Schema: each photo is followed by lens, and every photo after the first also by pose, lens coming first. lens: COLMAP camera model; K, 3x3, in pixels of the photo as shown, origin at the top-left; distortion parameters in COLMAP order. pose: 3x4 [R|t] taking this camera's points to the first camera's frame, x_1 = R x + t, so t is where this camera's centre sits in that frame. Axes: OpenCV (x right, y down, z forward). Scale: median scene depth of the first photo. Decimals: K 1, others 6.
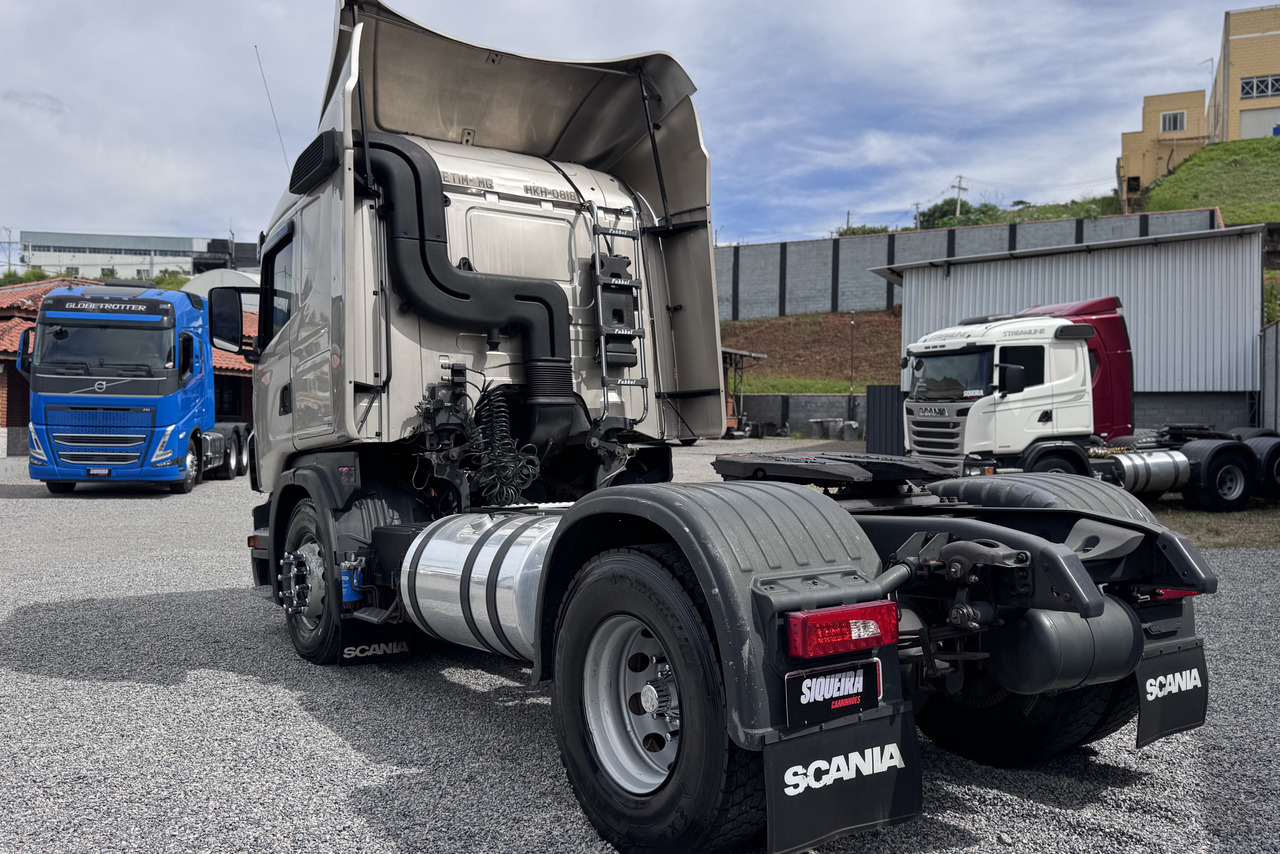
lens RADIAL K [[1062.3, 0, 640.0], [0, 1062.3, 427.0], [0, 0, 1]] dist [-0.000499, -0.042724]
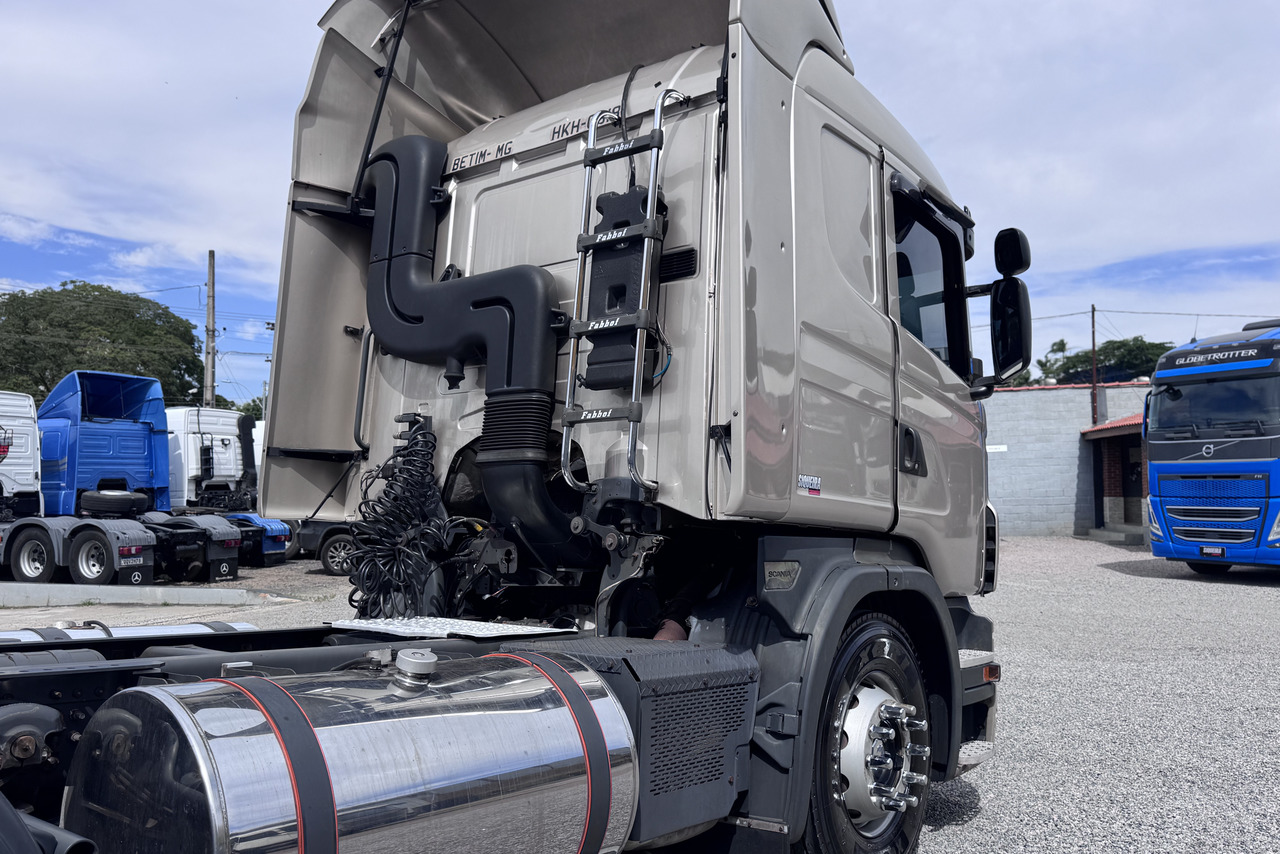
lens RADIAL K [[1062.3, 0, 640.0], [0, 1062.3, 427.0], [0, 0, 1]] dist [-0.000499, -0.042724]
pose [[0.257385, -0.074002, -0.963471, 0.198159], [0.009444, 0.997208, -0.074071, 0.001645], [0.966263, 0.009966, 0.257365, 0.337178]]
